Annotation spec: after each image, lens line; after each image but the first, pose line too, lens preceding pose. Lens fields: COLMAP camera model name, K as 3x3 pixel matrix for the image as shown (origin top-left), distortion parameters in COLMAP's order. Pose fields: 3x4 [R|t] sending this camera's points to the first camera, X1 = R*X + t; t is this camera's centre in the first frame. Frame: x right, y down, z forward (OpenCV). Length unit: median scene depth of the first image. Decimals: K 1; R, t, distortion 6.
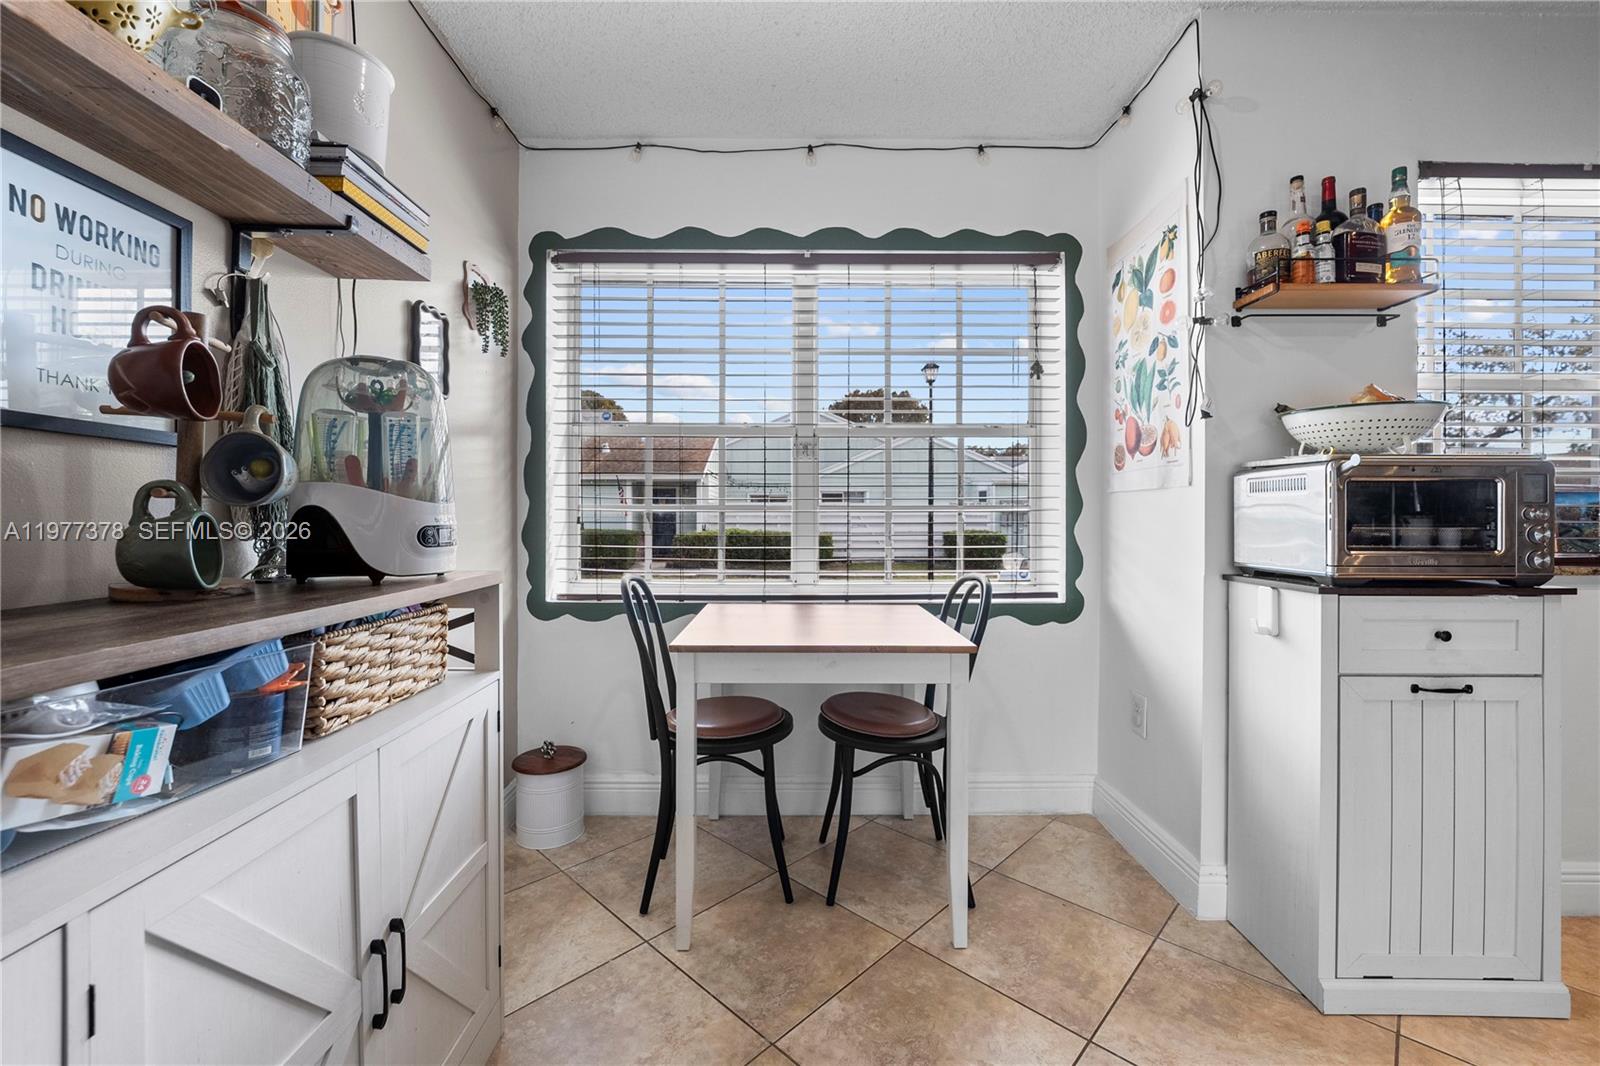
lens RADIAL K [[651.8, 0, 798.1], [0, 651.8, 514.9], [0, 0, 1]] dist [-0.018078, 0.002924]
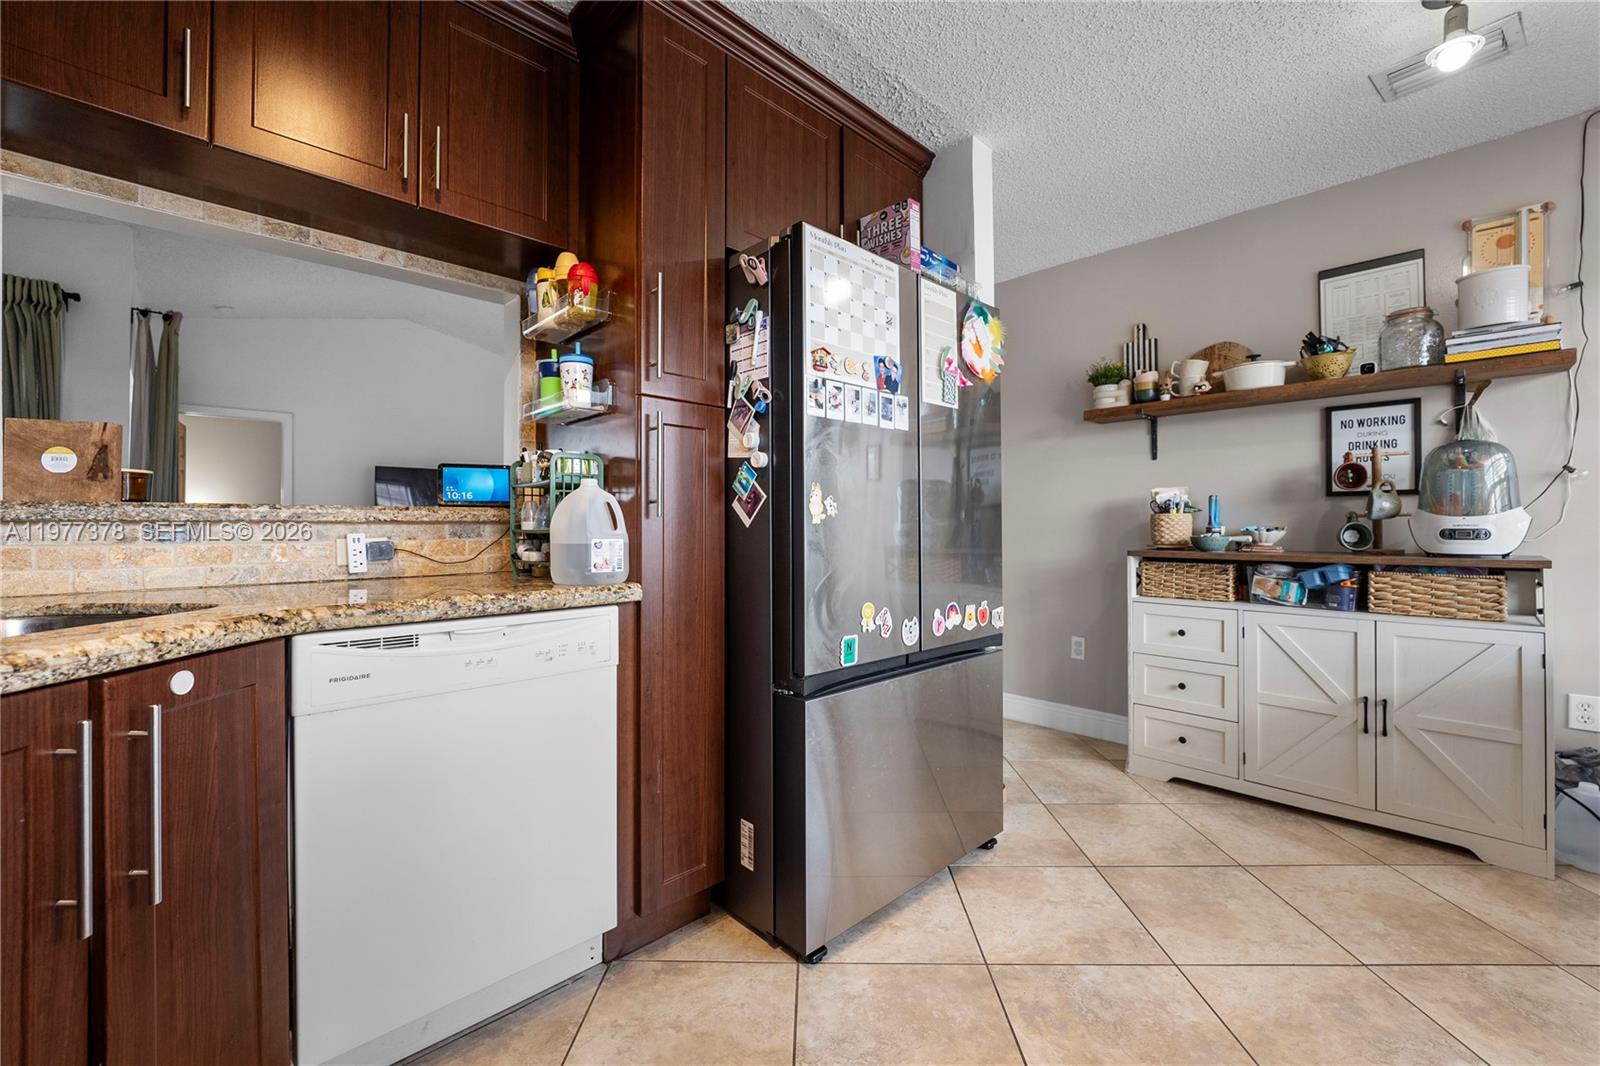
lens RADIAL K [[651.8, 0, 798.1], [0, 651.8, 514.9], [0, 0, 1]] dist [-0.018078, 0.002924]
pose [[-0.730985, -0.010411, -0.682314, 1.302113], [0.000986, 0.999866, -0.016312, 0.004474], [0.682393, -0.012596, -0.730877, 0.663163]]
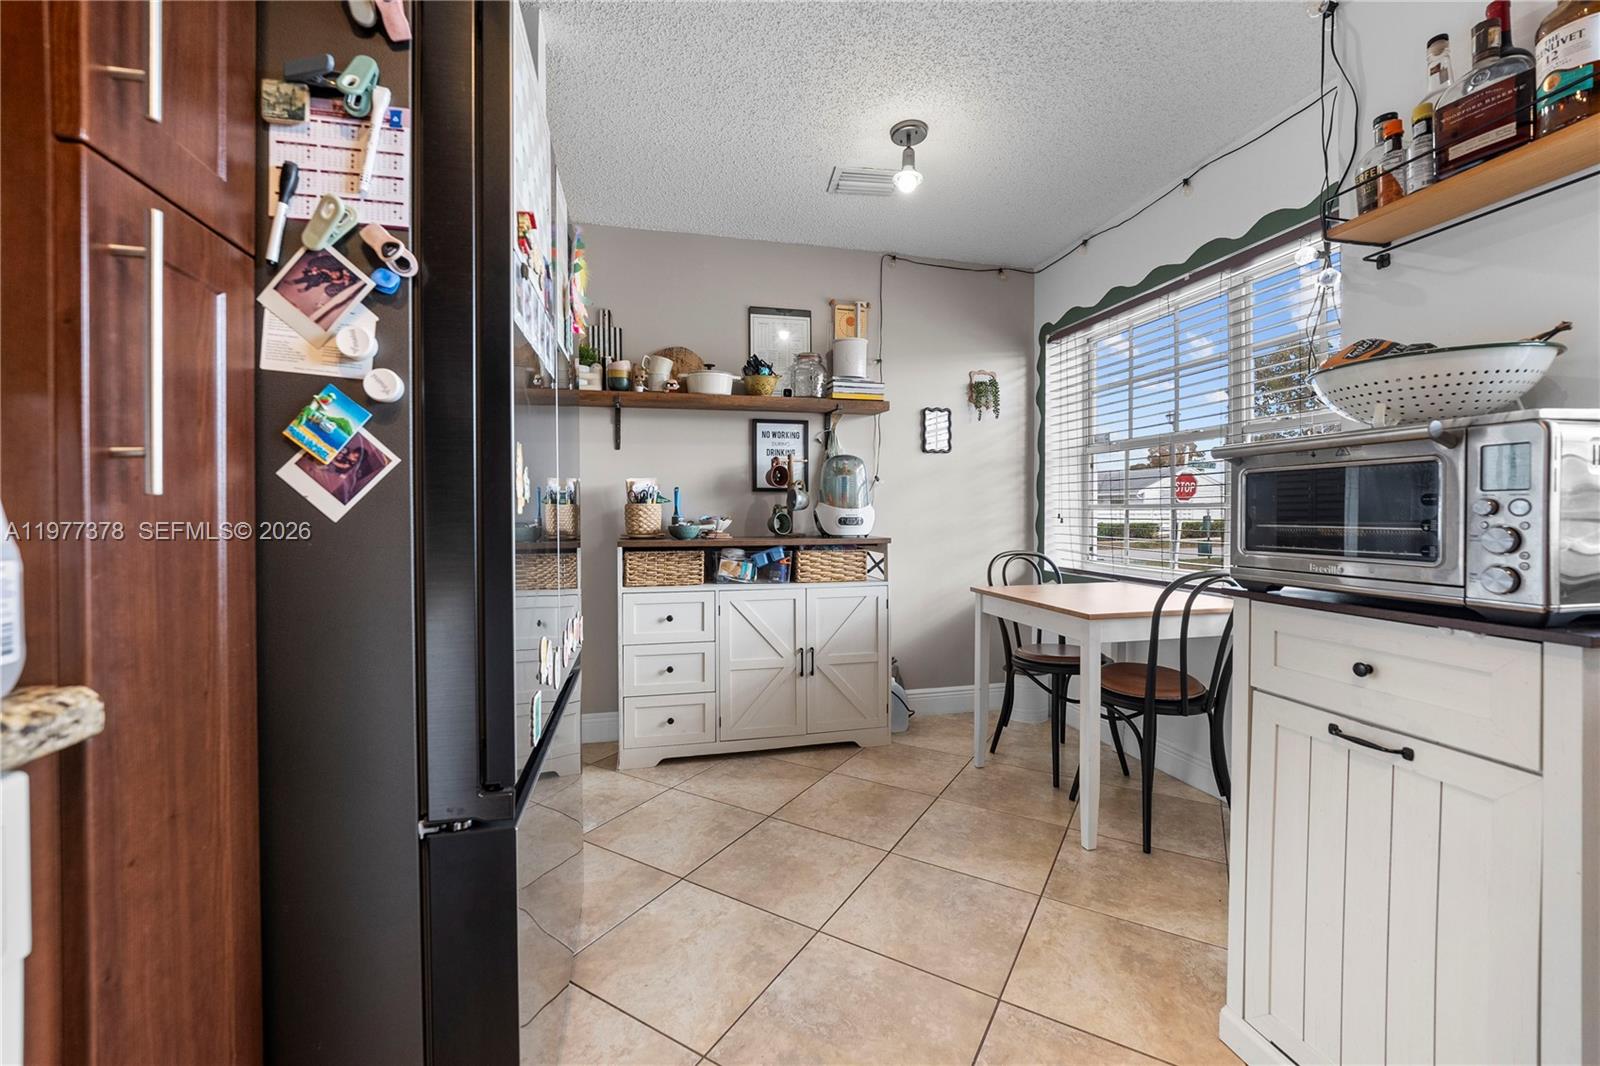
lens RADIAL K [[651.8, 0, 798.1], [0, 651.8, 514.9], [0, 0, 1]] dist [-0.018078, 0.002924]
pose [[0.224427, 0.001317, -0.974490, 1.225486], [0.001557, 0.999997, 0.001710, 0.002279], [0.974490, -0.001901, 0.224424, 0.136818]]
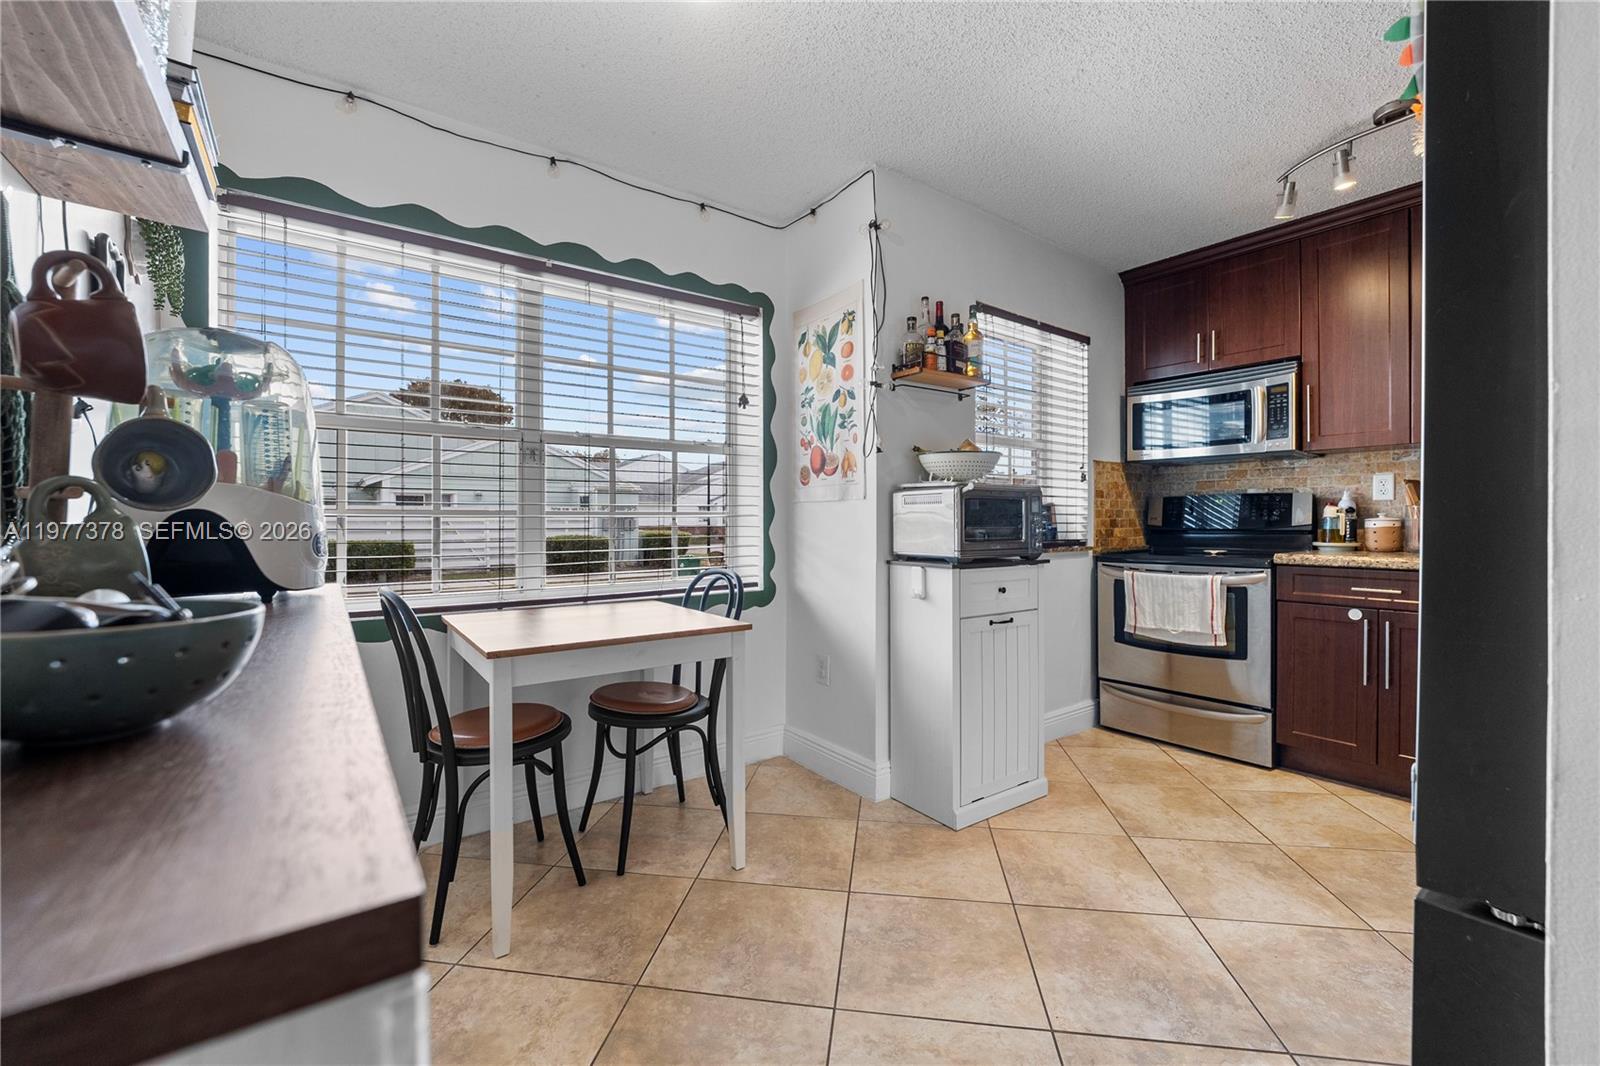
lens RADIAL K [[646.8, 0, 798.1], [0, 646.8, 522.6], [0, 0, 1]] dist [-0.013789, 0.000020]
pose [[0.812237, -0.003966, 0.583314, -0.336625], [0.001466, 0.999988, 0.004757, -0.000552], [-0.583326, -0.003009, 0.812232, -0.060592]]
